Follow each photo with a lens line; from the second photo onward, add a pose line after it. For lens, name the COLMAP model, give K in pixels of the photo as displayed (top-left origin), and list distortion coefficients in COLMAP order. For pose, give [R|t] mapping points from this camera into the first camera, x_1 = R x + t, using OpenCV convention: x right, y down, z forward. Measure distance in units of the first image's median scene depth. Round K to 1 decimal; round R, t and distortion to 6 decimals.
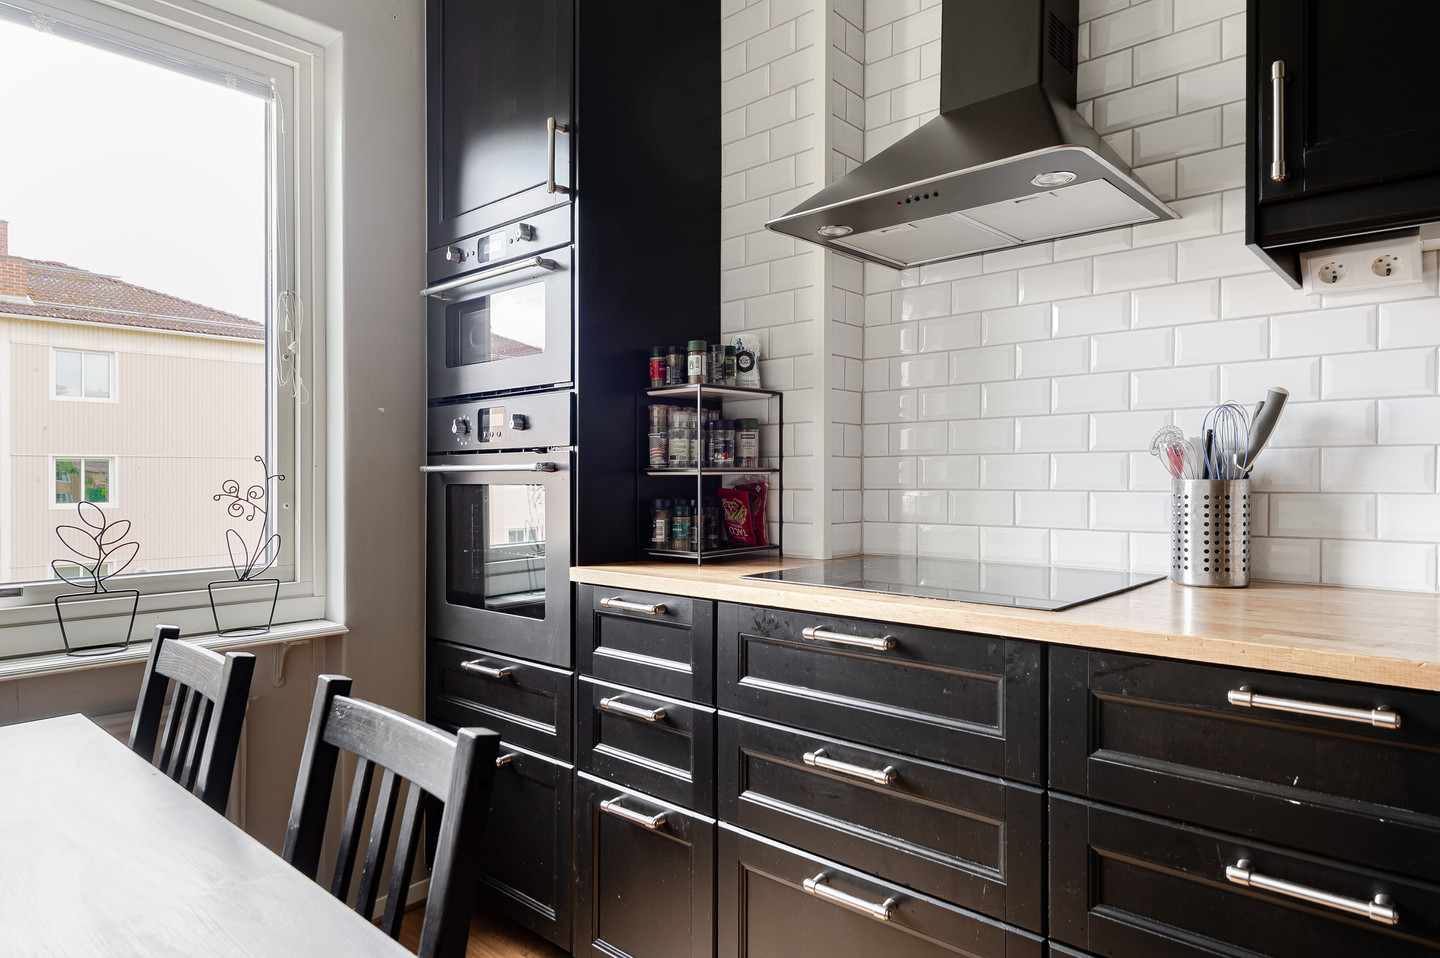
lens RADIAL K [[882.6, 0, 720.0], [0, 882.6, 479.0], [0, 0, 1]] dist [0.035556, -0.000278]
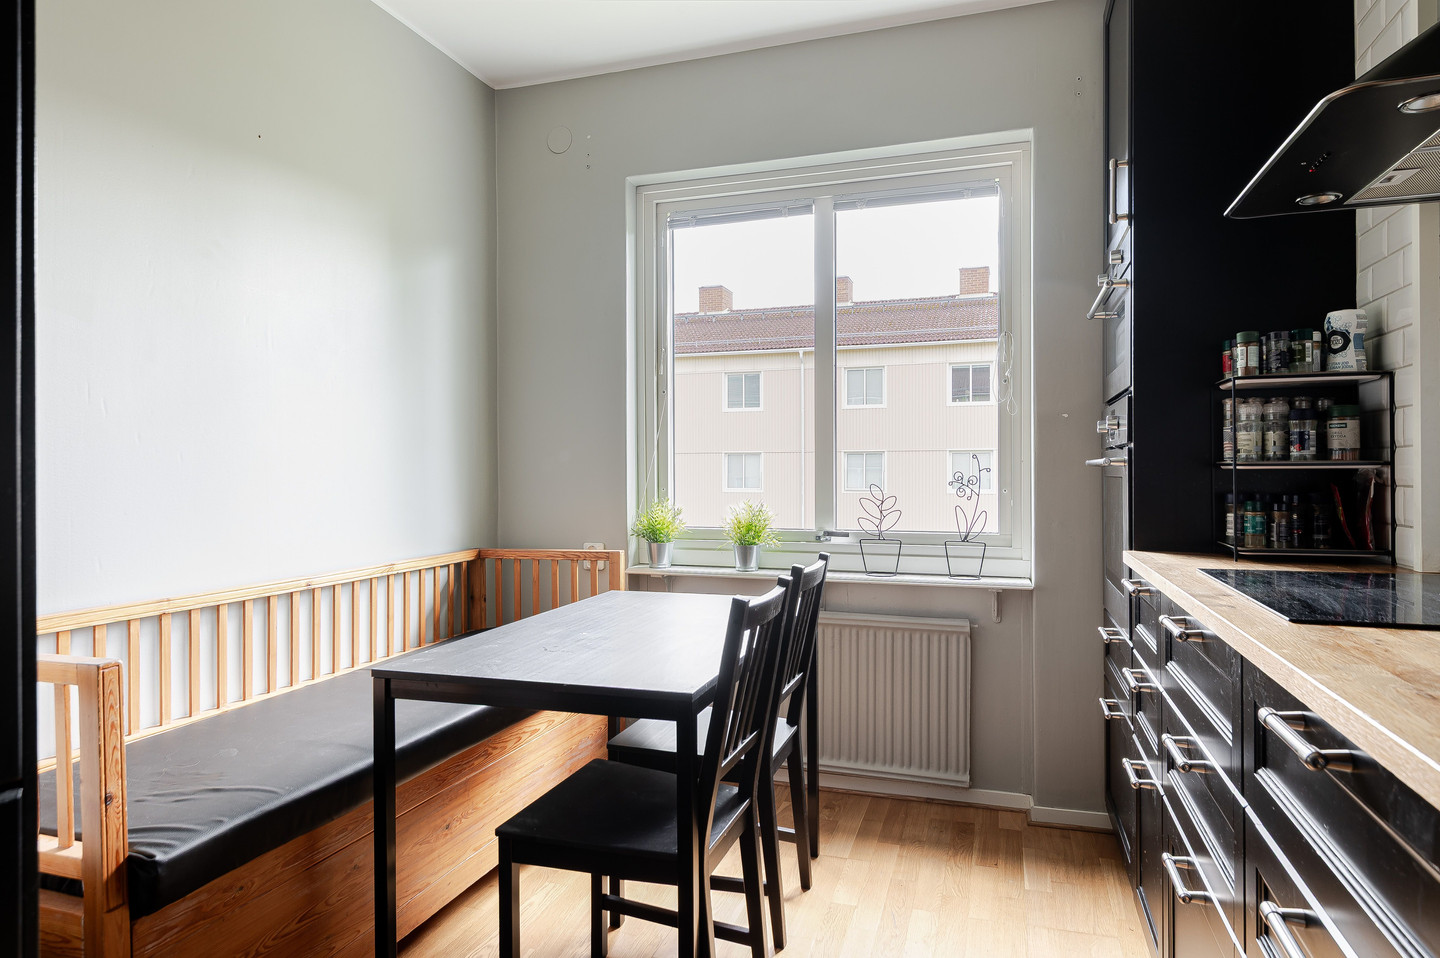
lens RADIAL K [[872.0, 0, 716.4], [0, 872.0, 470.9], [0, 0, 1]] dist [0.035929, -0.034472]
pose [[0.410191, 0.003751, -0.911992, 0.597103], [-0.001517, 0.999993, 0.003430, -0.004483], [0.911999, -0.000024, 0.410193, 0.062342]]
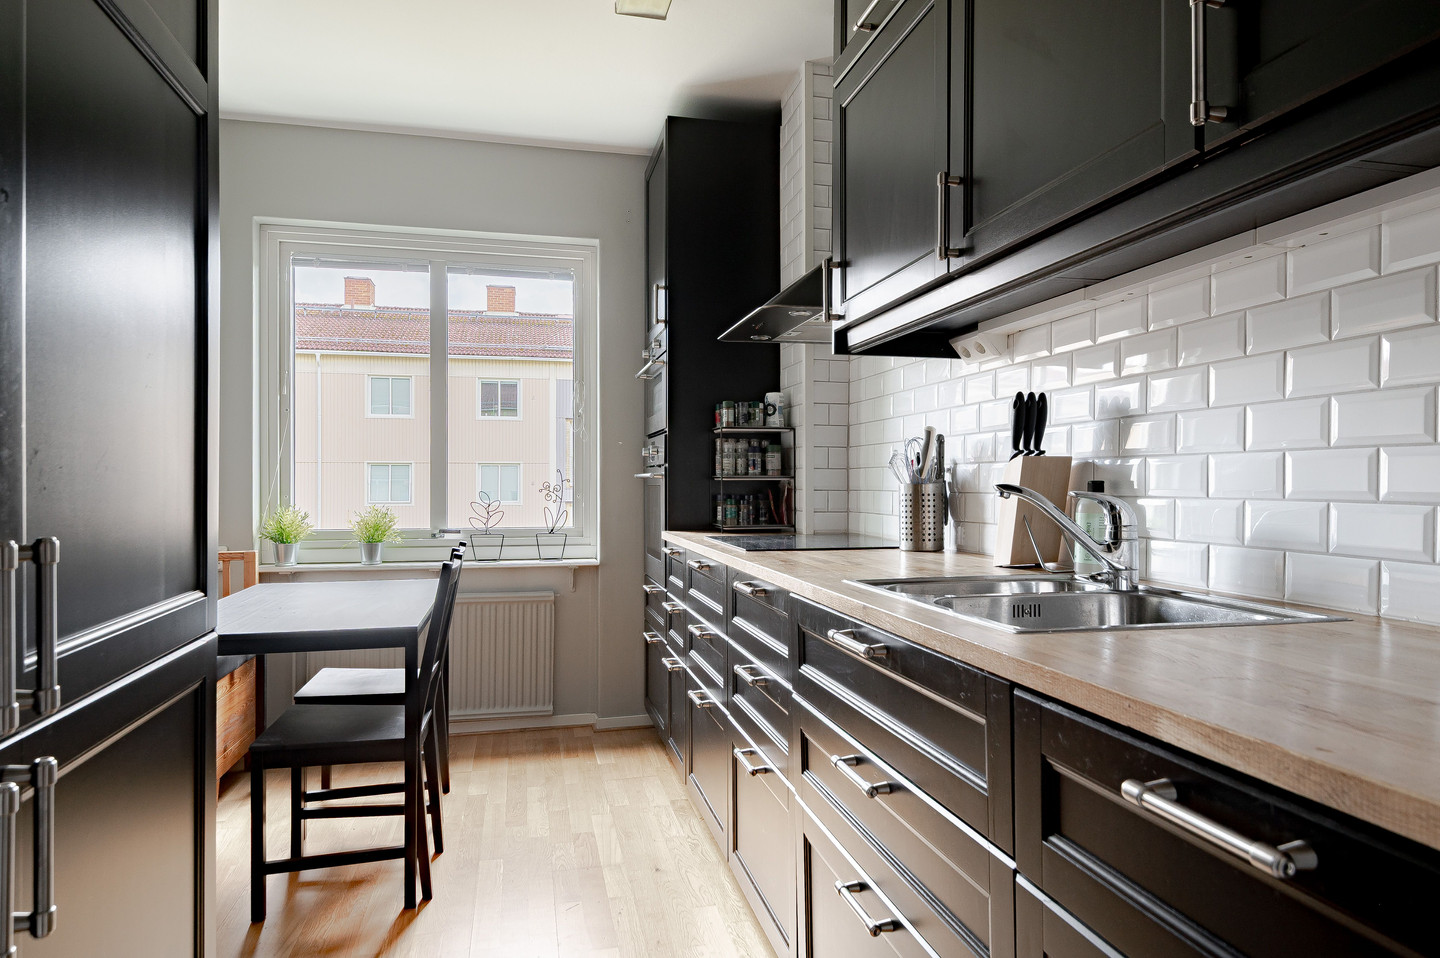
lens RADIAL K [[905.6, 0, 720.0], [0, 905.6, 479.0], [0, 0, 1]] dist [0.036611, -0.000167]
pose [[0.818770, 0.002489, -0.574117, 0.921979], [-0.005796, 0.999975, -0.003931, 0.000175], [0.574093, 0.006546, 0.818764, -0.414072]]
